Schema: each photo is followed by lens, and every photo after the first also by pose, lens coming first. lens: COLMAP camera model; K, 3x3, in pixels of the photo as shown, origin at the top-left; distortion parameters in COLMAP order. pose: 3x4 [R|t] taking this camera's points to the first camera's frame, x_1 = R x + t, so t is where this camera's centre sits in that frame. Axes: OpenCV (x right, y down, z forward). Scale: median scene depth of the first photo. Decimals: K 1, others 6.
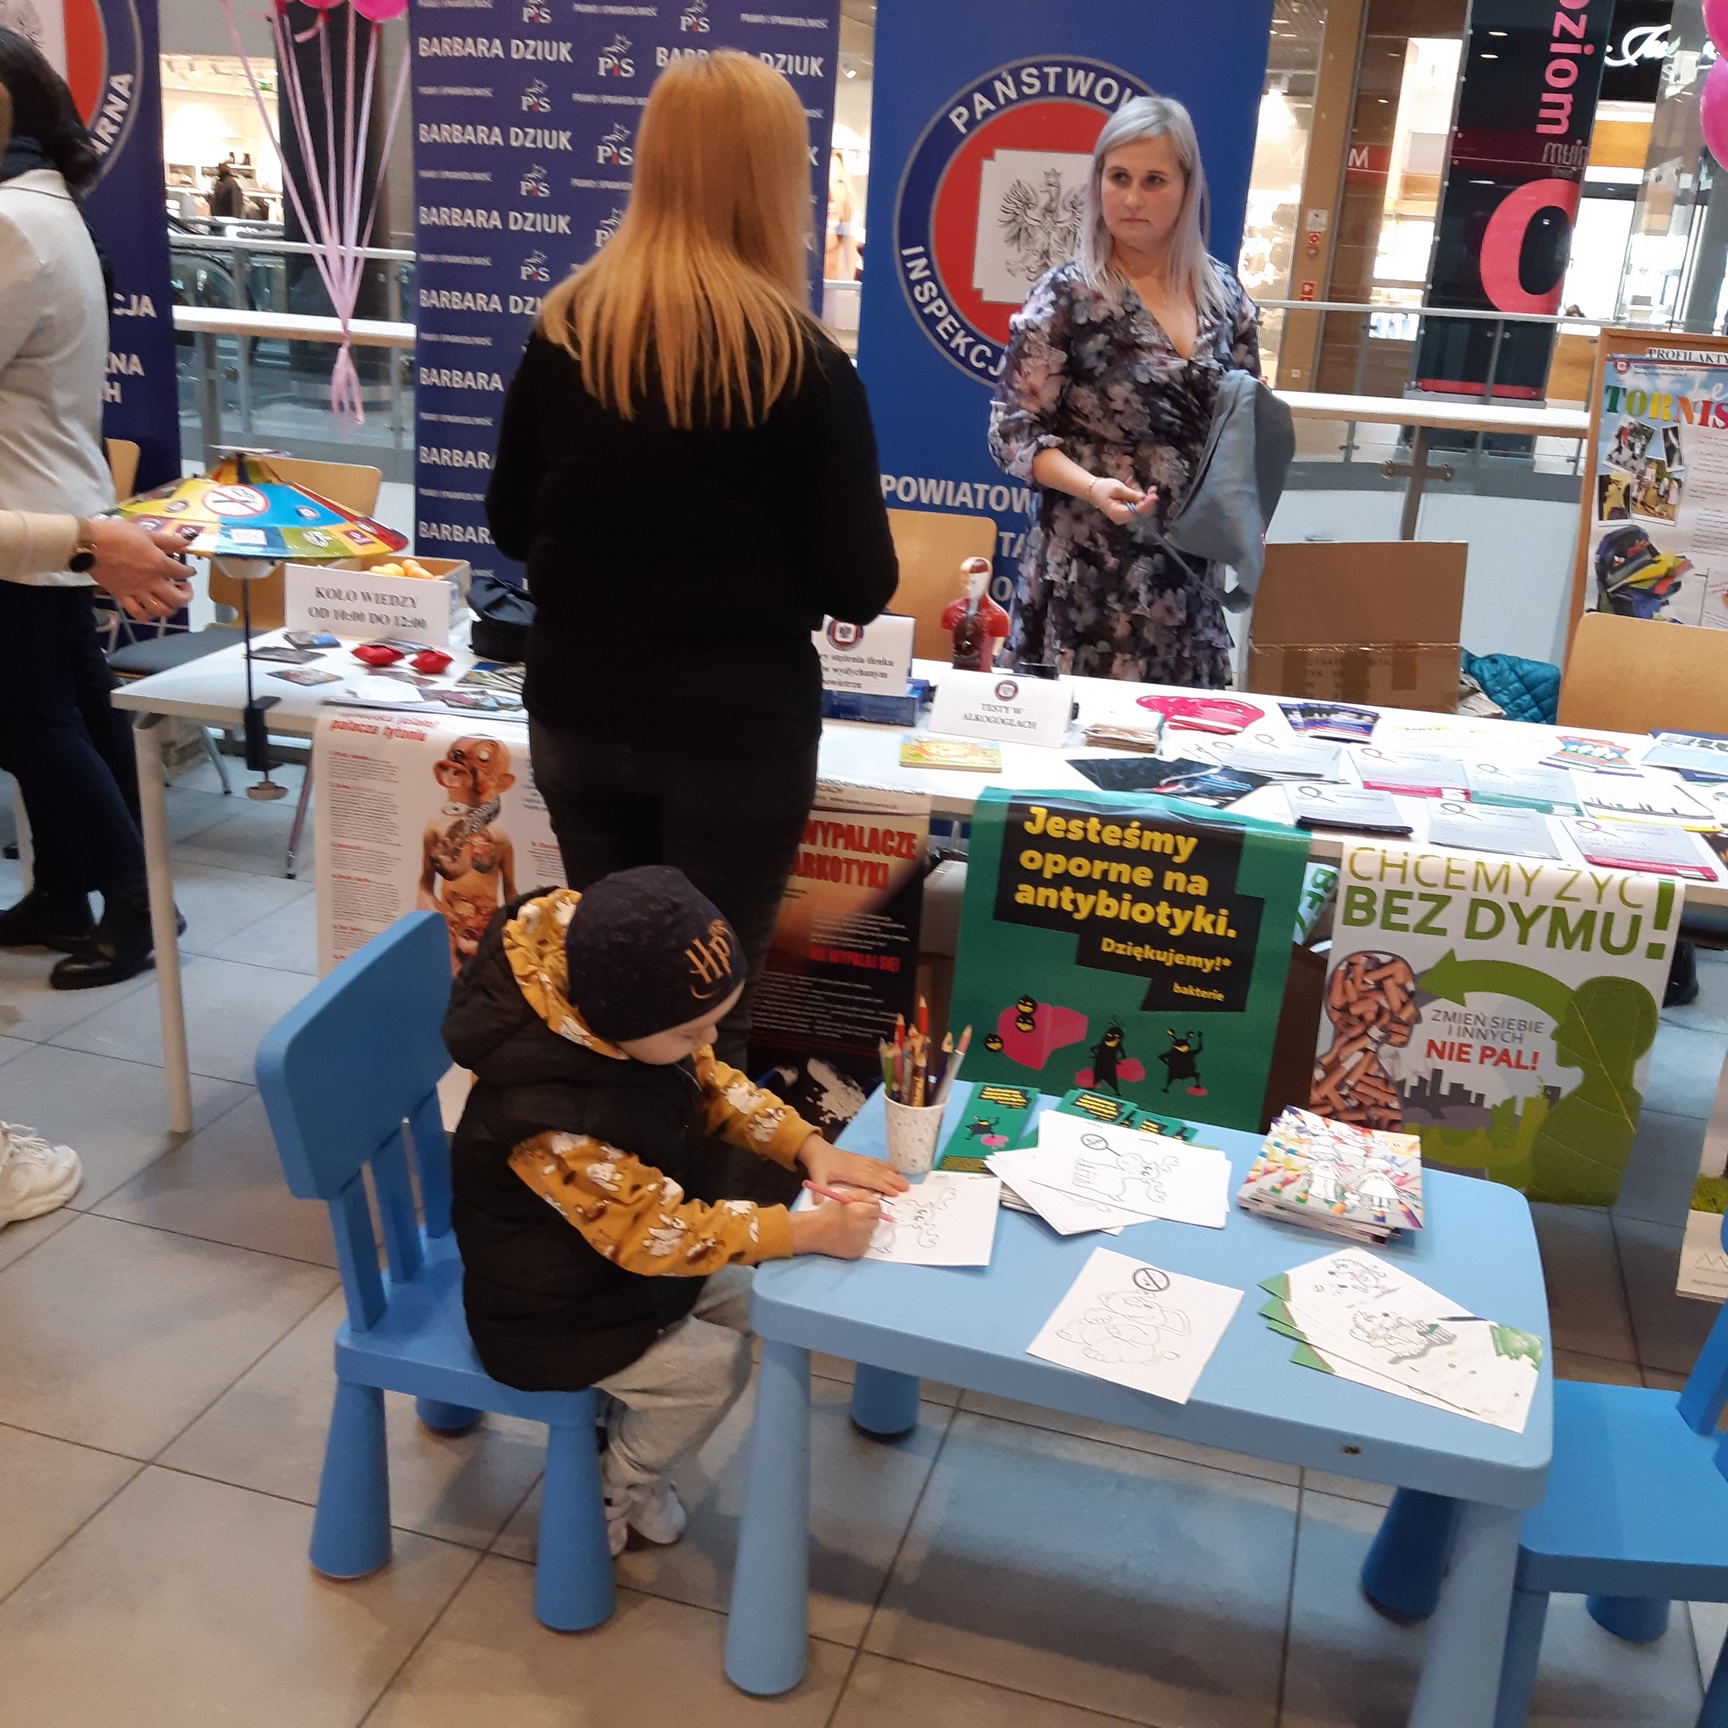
lens RADIAL K [[1890.7, 0, 867.6], [0, 1890.7, 824.6], [0, 0, 1]] dist [0.221261, -0.276225]
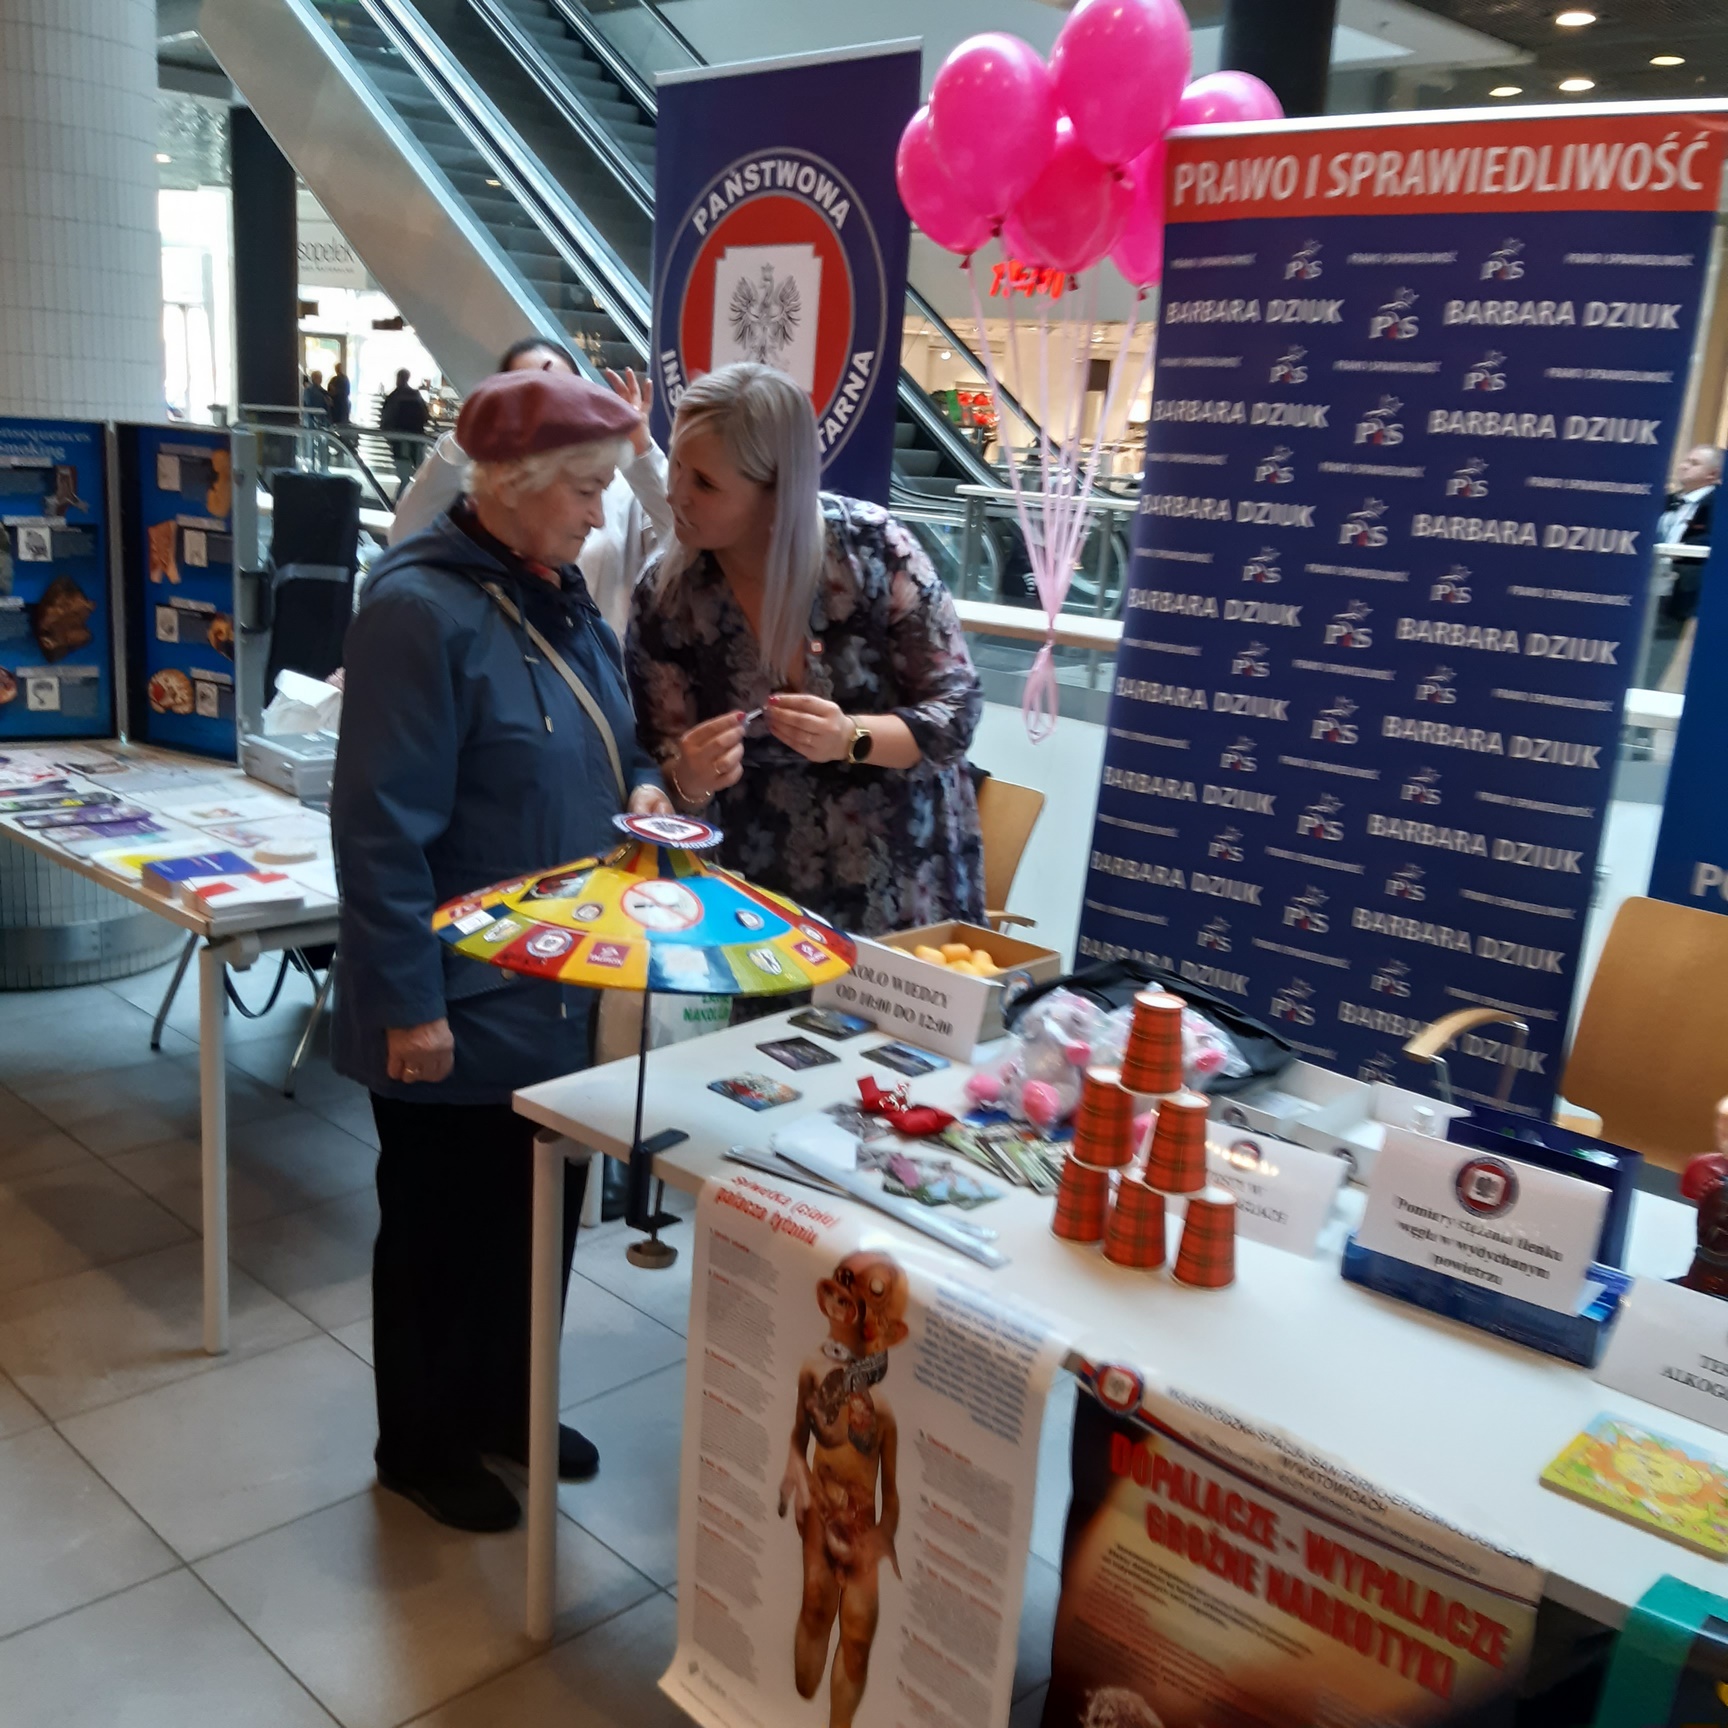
lens RADIAL K [[1890.7, 0, 867.6], [0, 1890.7, 824.6], [0, 0, 1]] dist [0.221261, -0.276225]
pose [[0.876876, 0.115198, -0.466709, 0.098280], [-0.166308, 0.983609, -0.069684, -0.148362], [0.451031, 0.138722, 0.881661, 0.354033]]
